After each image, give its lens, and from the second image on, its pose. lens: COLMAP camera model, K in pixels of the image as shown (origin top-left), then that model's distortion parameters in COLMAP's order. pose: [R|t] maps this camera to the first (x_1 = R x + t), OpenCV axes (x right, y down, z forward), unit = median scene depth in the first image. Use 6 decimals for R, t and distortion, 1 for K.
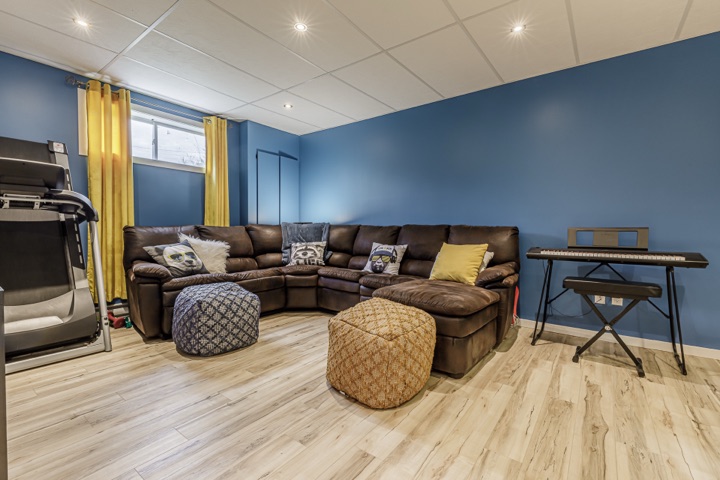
lens RADIAL K [[329.4, 0, 372.0], [0, 329.4, 234.4], [0, 0, 1]] dist [-0.002241, -0.000229]
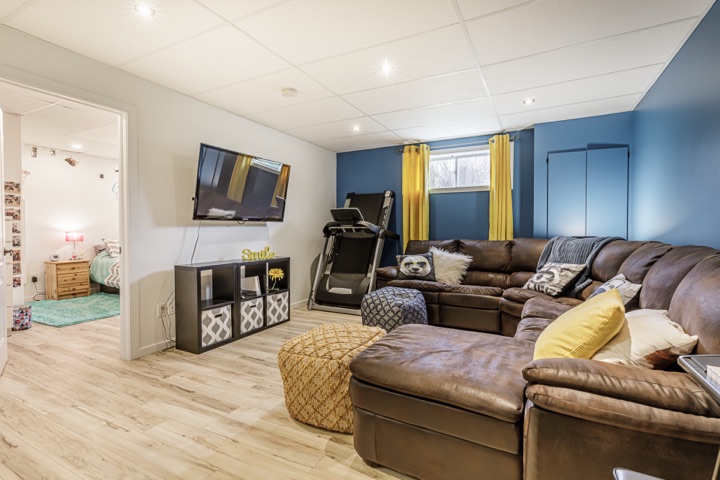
lens RADIAL K [[329.4, 0, 372.0], [0, 329.4, 234.4], [0, 0, 1]] dist [-0.002241, -0.000229]
pose [[0.166498, 0.007929, -0.986010, 0.612390], [-0.012097, 0.999909, 0.005999, -0.052808], [0.985968, 0.010929, 0.166579, 0.541148]]
